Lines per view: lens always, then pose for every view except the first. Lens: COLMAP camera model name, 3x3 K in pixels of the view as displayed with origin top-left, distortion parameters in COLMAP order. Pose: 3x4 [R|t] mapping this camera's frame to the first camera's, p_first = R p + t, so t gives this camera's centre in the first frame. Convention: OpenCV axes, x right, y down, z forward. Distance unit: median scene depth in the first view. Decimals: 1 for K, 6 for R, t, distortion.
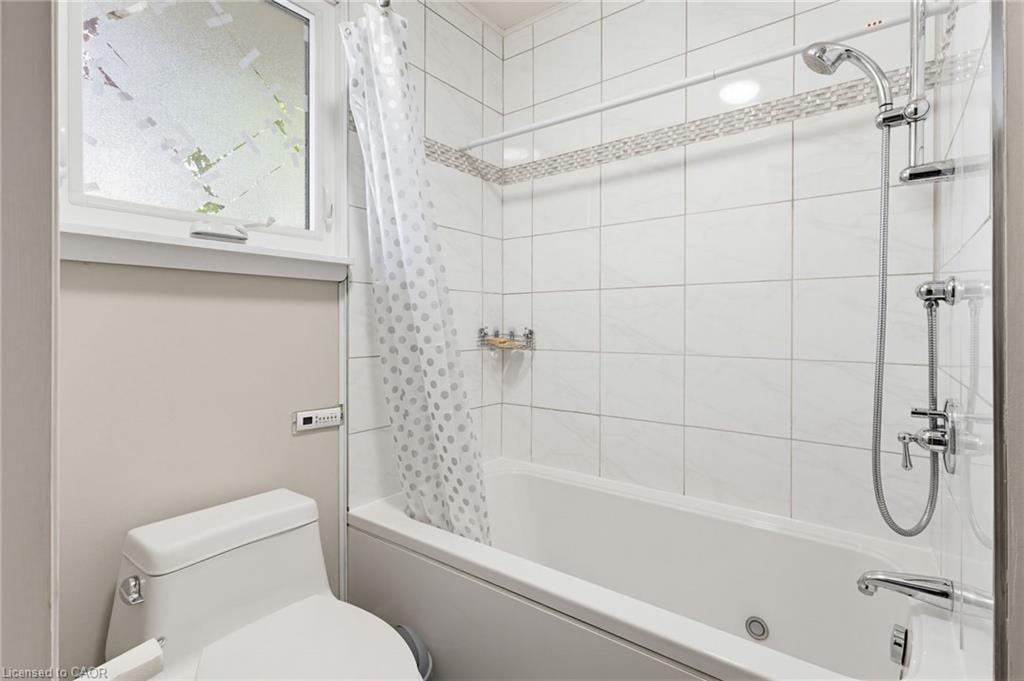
lens RADIAL K [[480.0, 0, 513.9], [0, 480.0, 332.8], [0, 0, 1]] dist [-0.006239, -0.000522]
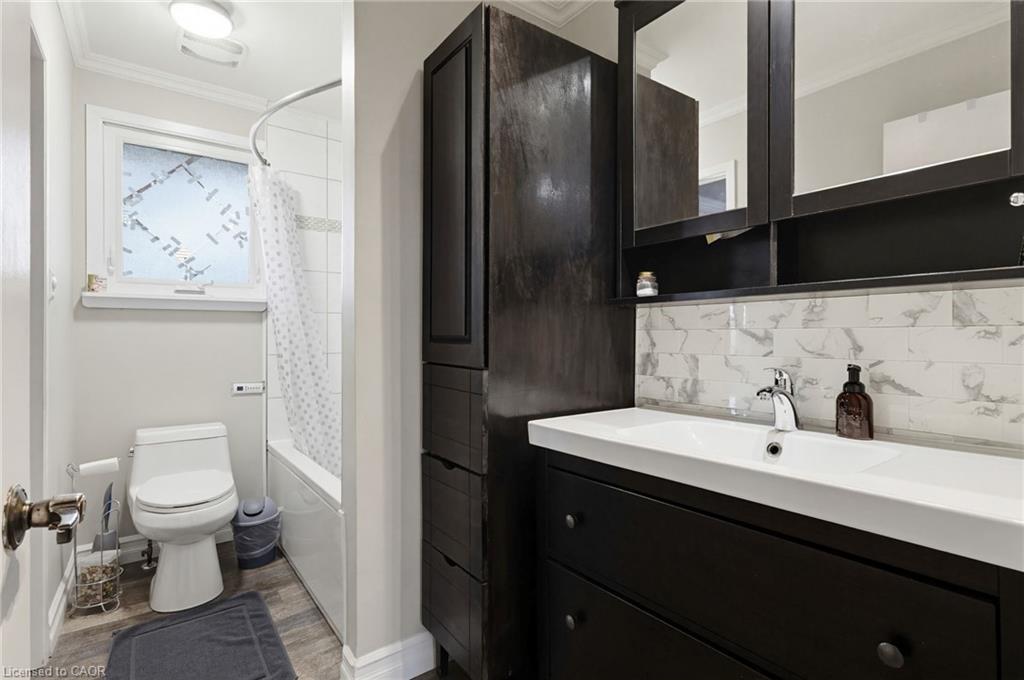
lens RADIAL K [[480.0, 0, 507.6], [0, 480.0, 341.5], [0, 0, 1]] dist [-0.006239, -0.000522]
pose [[0.966358, -0.007407, -0.257094, 1.037474], [0.004792, 0.999930, -0.010797, 0.028618], [0.257157, 0.009202, 0.966326, -0.509532]]
